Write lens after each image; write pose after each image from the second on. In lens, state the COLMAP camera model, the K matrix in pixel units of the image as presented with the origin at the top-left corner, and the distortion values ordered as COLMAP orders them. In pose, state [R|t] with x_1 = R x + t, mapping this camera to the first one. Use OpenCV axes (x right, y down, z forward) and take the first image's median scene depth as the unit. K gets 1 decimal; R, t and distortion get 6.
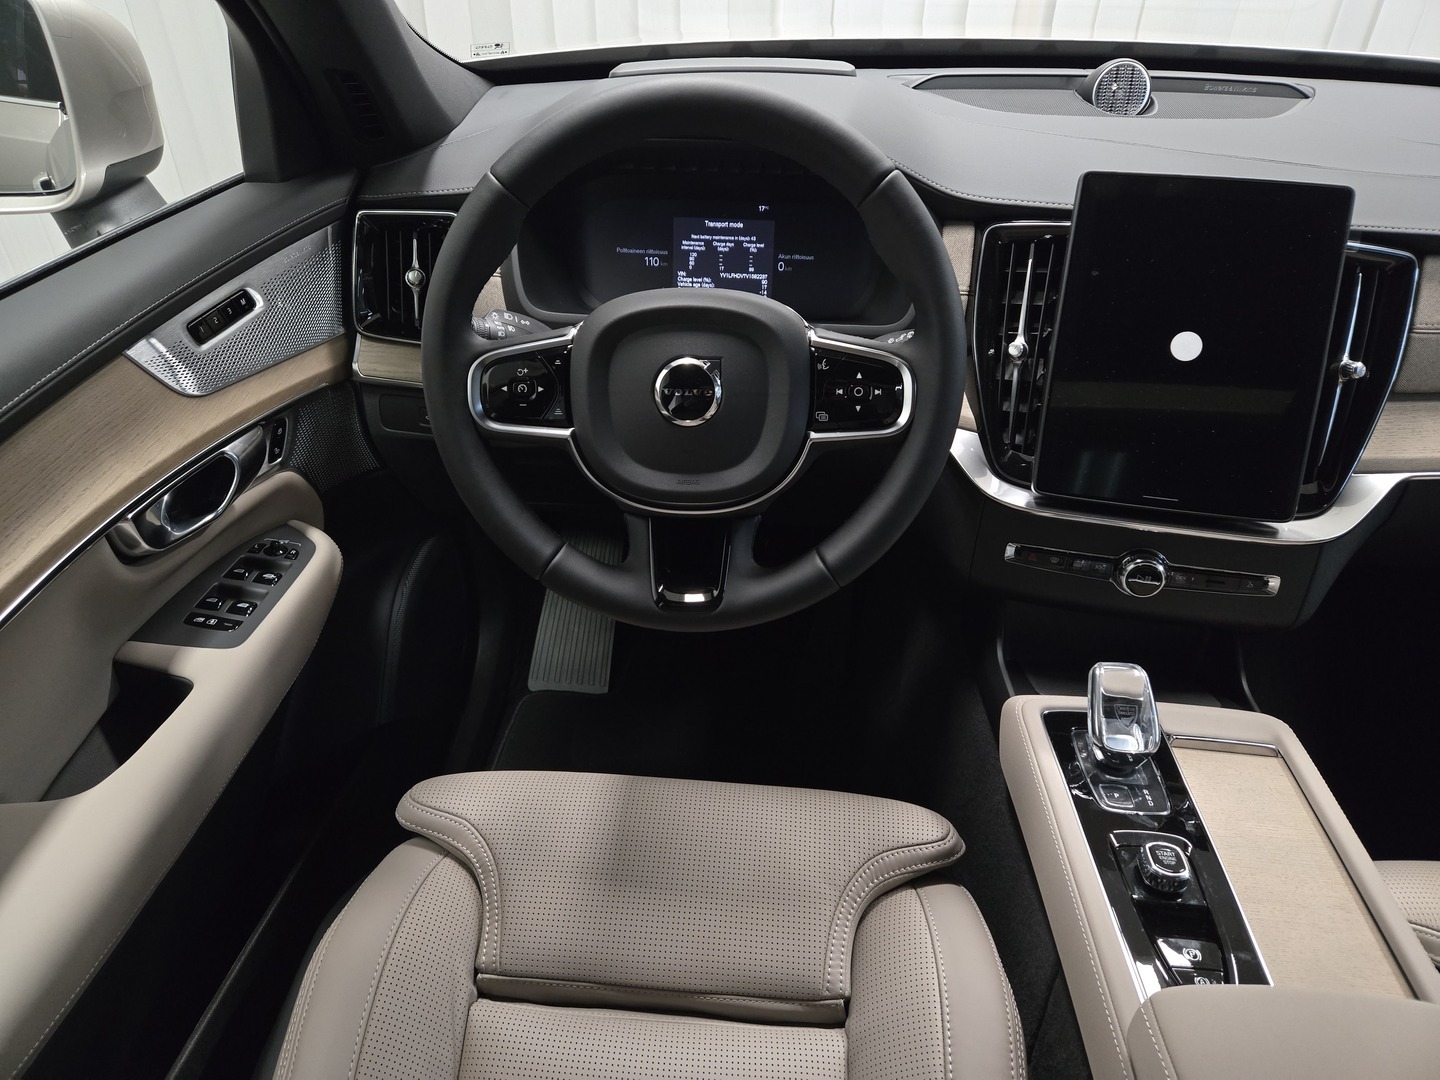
lens RADIAL K [[977.6, 0, 719.7], [0, 977.6, 518.5], [0, 0, 1]] dist [0.065439, -0.054576]
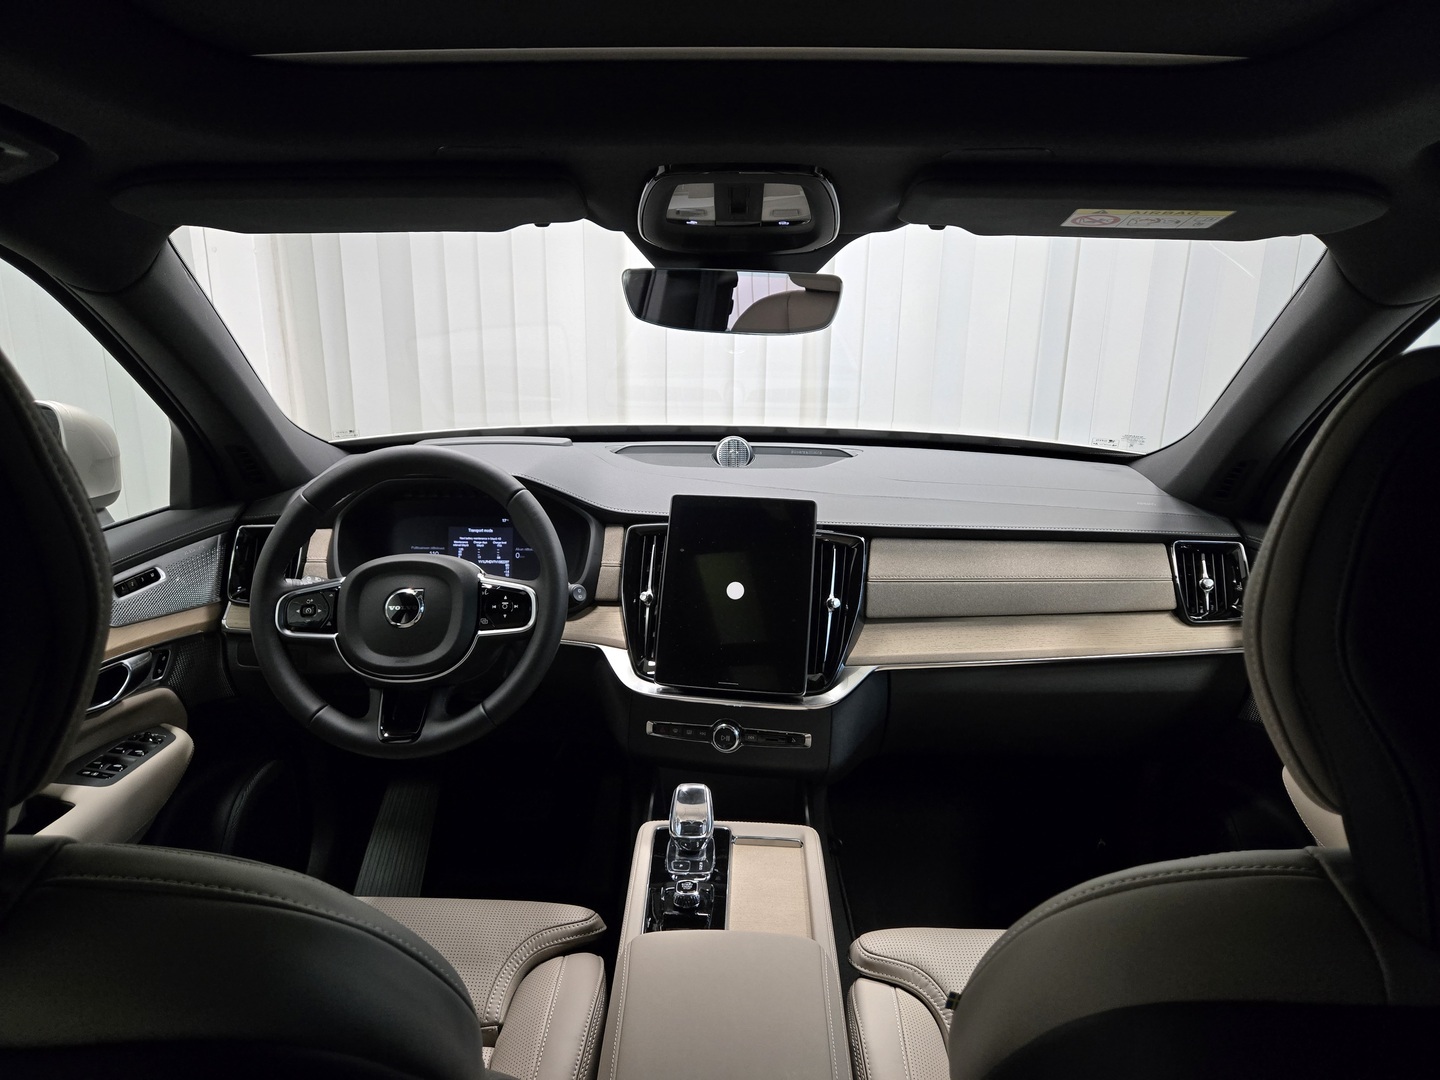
lens RADIAL K [[977.6, 0, 719.7], [0, 977.6, 518.5], [0, 0, 1]] dist [0.065439, -0.054576]
pose [[0.998571, -0.015097, 0.051268, 0.354797], [0.031892, 0.938088, -0.344926, 0.276010], [-0.042887, 0.346068, 0.937229, -0.580442]]
